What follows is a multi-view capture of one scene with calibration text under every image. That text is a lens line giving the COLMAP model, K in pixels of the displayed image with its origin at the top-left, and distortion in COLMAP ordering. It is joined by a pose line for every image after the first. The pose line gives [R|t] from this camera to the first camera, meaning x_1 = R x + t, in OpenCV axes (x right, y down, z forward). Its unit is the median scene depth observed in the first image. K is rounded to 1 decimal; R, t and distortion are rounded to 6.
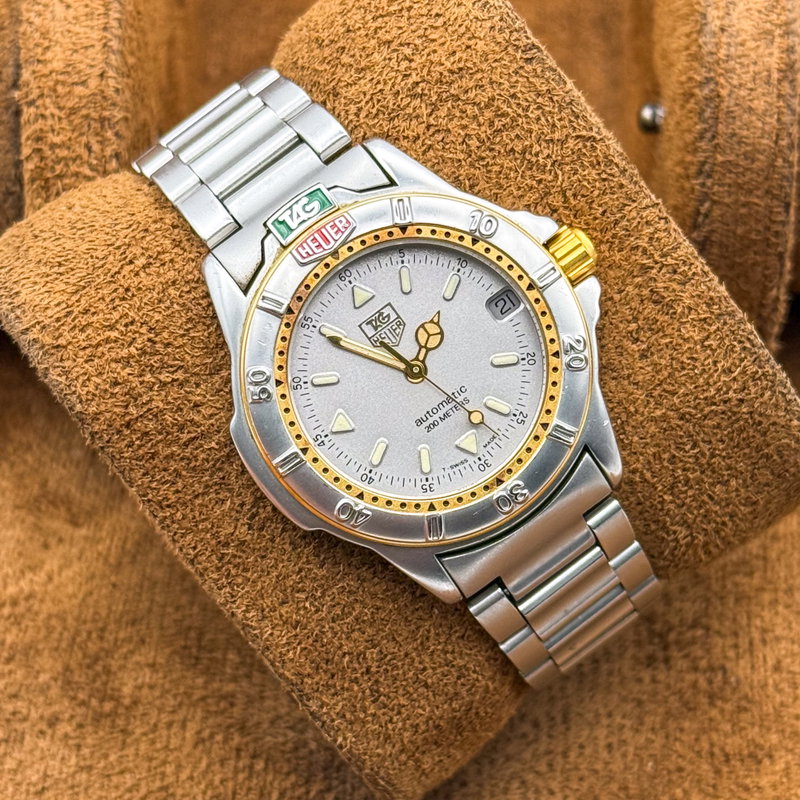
lens RADIAL K [[2419.5, 0, 379.5], [0, 2419.5, 435.0], [0, 0, 1]] dist [0.274575, 0.000000]
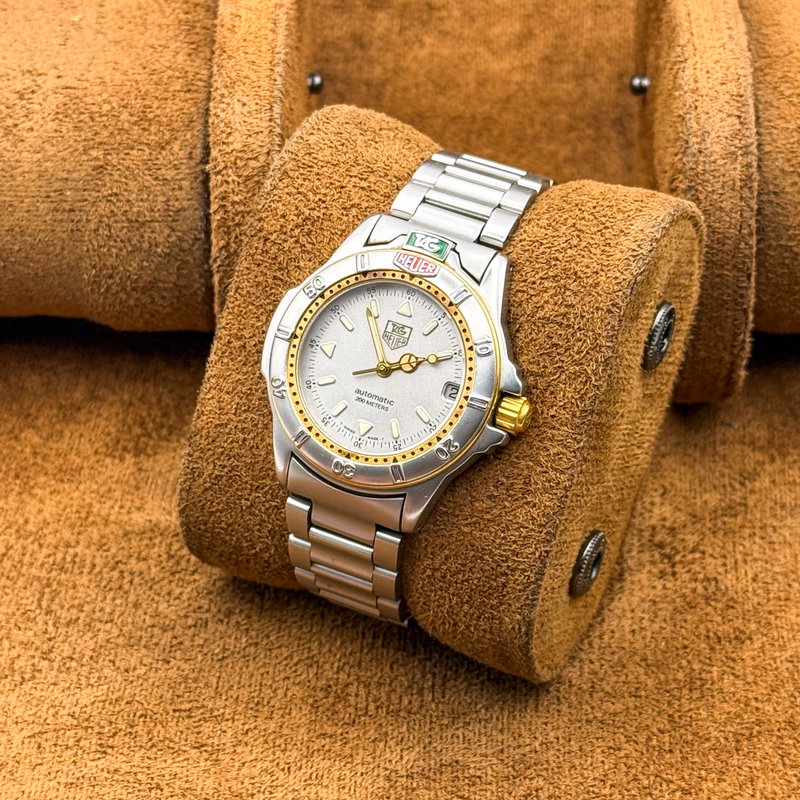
lens RADIAL K [[2241.4, 0, 397.6], [0, 2241.4, 404.7], [0, 0, 1]] dist [0.413745, 0.000000]
pose [[0.518633, 0.808553, -0.277959, 0.407268], [-0.798814, 0.574136, 0.179623, -0.260084], [0.304821, 0.128879, 0.943650, -0.272657]]
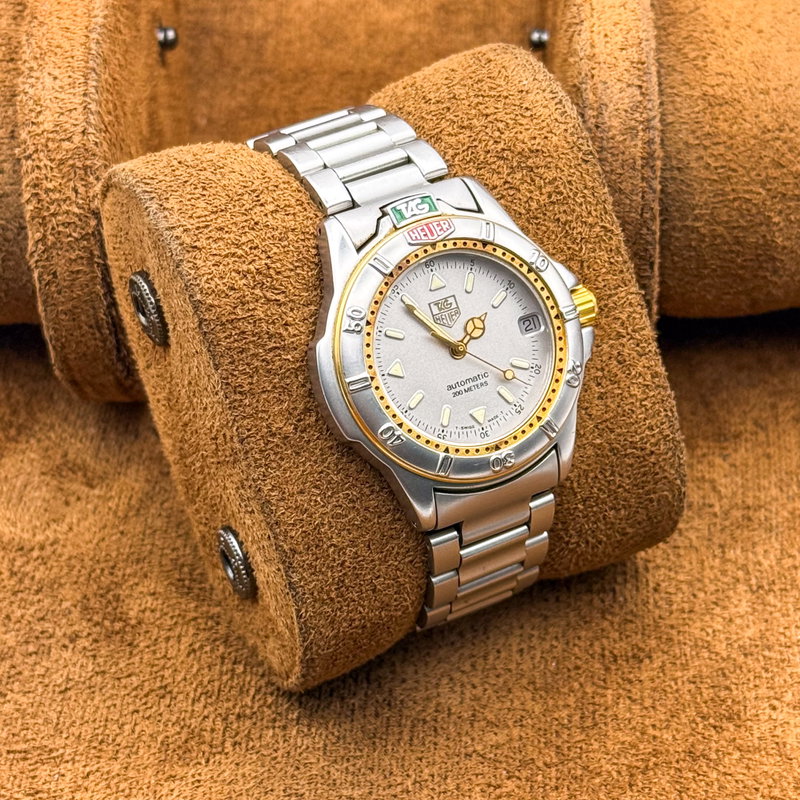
lens RADIAL K [[2241.4, 0, 379.2], [0, 2241.4, 415.3], [0, 0, 1]] dist [0.413745, 0.000000]
pose [[0.915682, 0.308087, 0.258085, -0.323042], [-0.273783, 0.948283, -0.160630, 0.211616], [-0.294226, 0.076427, 0.952675, -0.146450]]
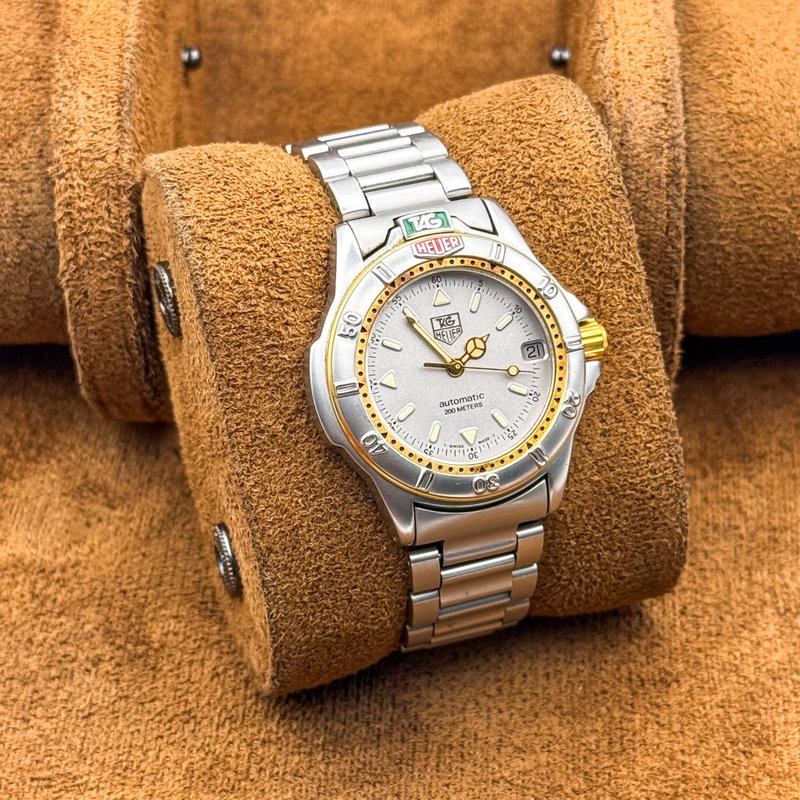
lens RADIAL K [[2241.4, 0, 377.2], [0, 2241.4, 411.5], [0, 0, 1]] dist [0.413745, 0.000000]
pose [[0.897455, 0.415846, 0.147126, -0.189001], [-0.393645, 0.905536, -0.158265, 0.200734], [-0.199042, 0.084120, 0.976374, -0.174928]]
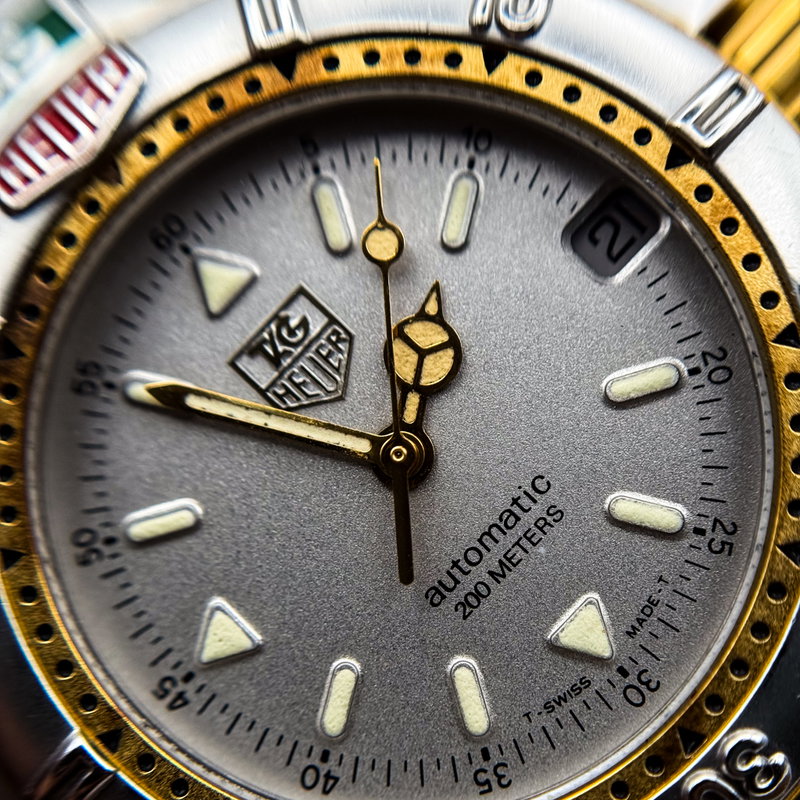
lens RADIAL K [[1692.7, 0, 421.9], [0, 1692.7, 454.9], [0, 0, 1]] dist [0.492665, 0.000000]
pose [[0.975744, -0.178740, -0.126396, 0.049285], [0.169942, 0.982414, -0.077348, -0.006579], [0.137998, 0.053991, 0.988960, 0.735523]]
